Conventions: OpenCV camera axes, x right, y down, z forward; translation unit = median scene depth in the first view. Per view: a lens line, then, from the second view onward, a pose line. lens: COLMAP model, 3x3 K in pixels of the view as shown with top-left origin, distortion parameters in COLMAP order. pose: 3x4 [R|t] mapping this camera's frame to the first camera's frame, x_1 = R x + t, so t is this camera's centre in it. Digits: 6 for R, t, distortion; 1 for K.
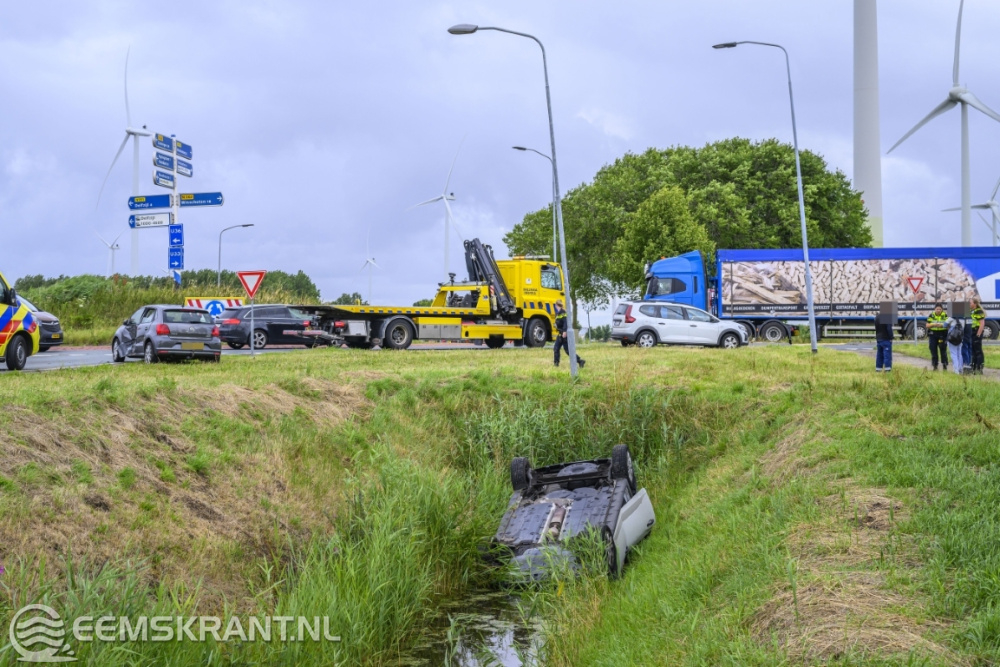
lens RADIAL K [[1706.0, 0, 462.5], [0, 1706.0, 289.6], [0, 0, 1]] dist [0.034819, 0.000000]
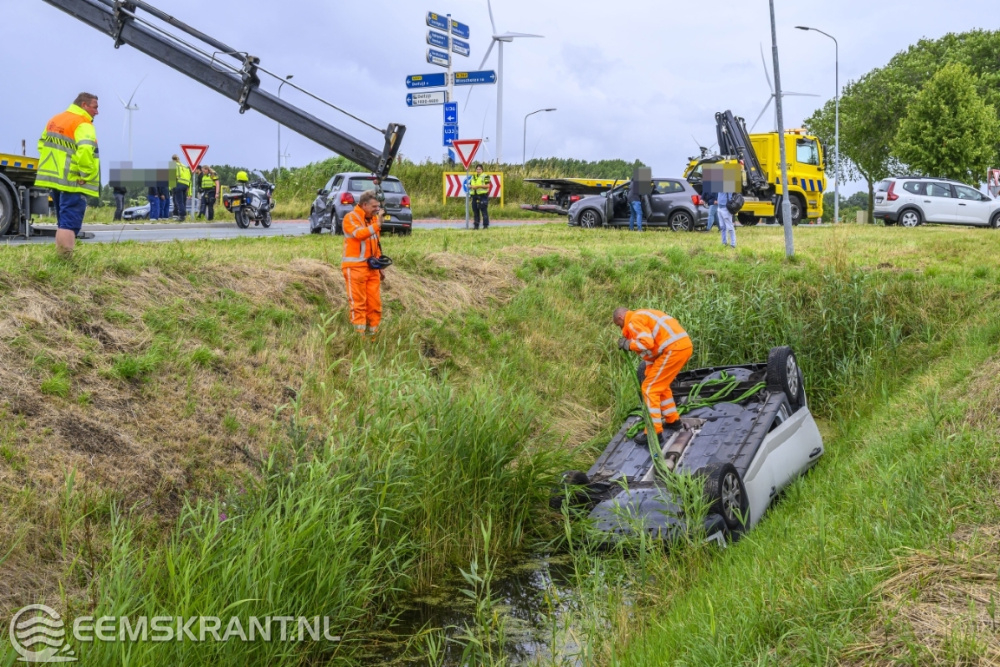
lens RADIAL K [[1482.5, 0, 536.4], [0, 1482.5, 289.2], [0, 0, 1]] dist [0.013755, 0.000000]
pose [[0.985081, 0.018431, -0.171103, 0.045620], [-0.005663, 0.997182, 0.074812, 0.008191], [0.172000, -0.072727, 0.982409, 0.159856]]
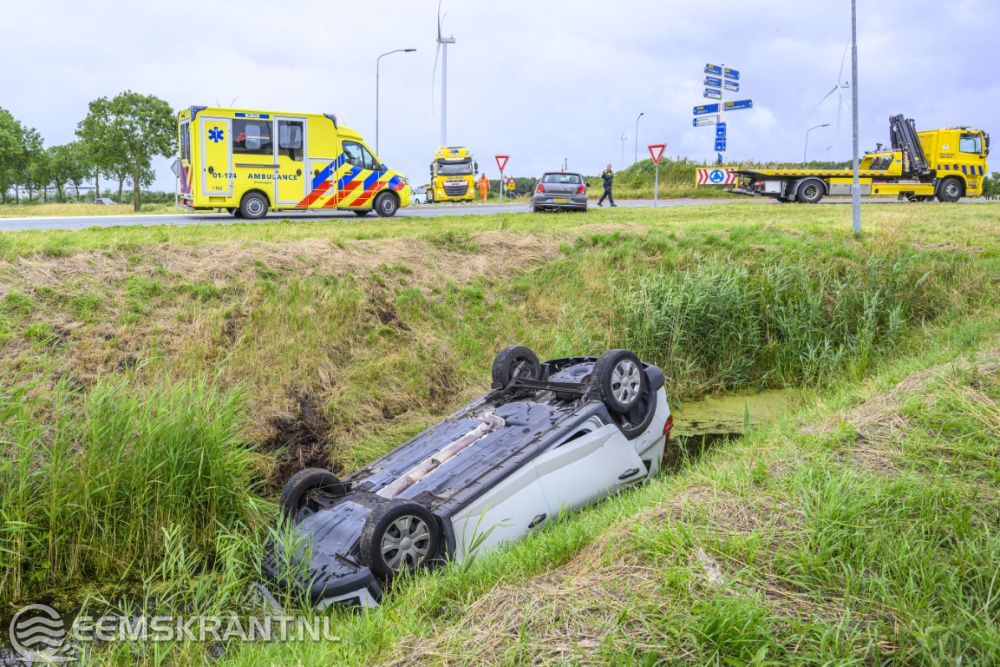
lens RADIAL K [[741.9, 0, 459.1], [0, 741.9, 298.5], [0, 0, 1]] dist [-0.011988, 0.013077]
pose [[0.769738, 0.087477, -0.632338, 0.112952], [0.019330, 0.986918, 0.160060, 0.010234], [0.638068, -0.135427, 0.757977, 0.358820]]
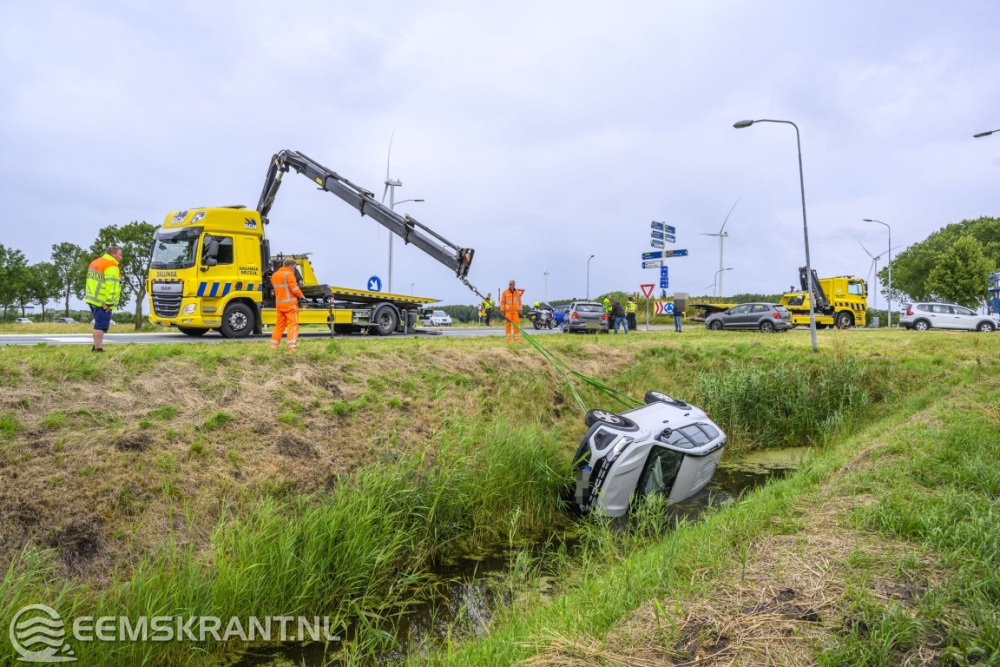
lens RADIAL K [[694.6, 0, 497.3], [0, 694.6, 330.0], [0, 0, 1]] dist [0.015888, -0.006154]
pose [[0.870767, 0.017309, -0.491391, 0.082655], [0.001250, 0.999299, 0.037416, 0.008141], [0.491695, -0.033195, 0.870135, 0.225741]]
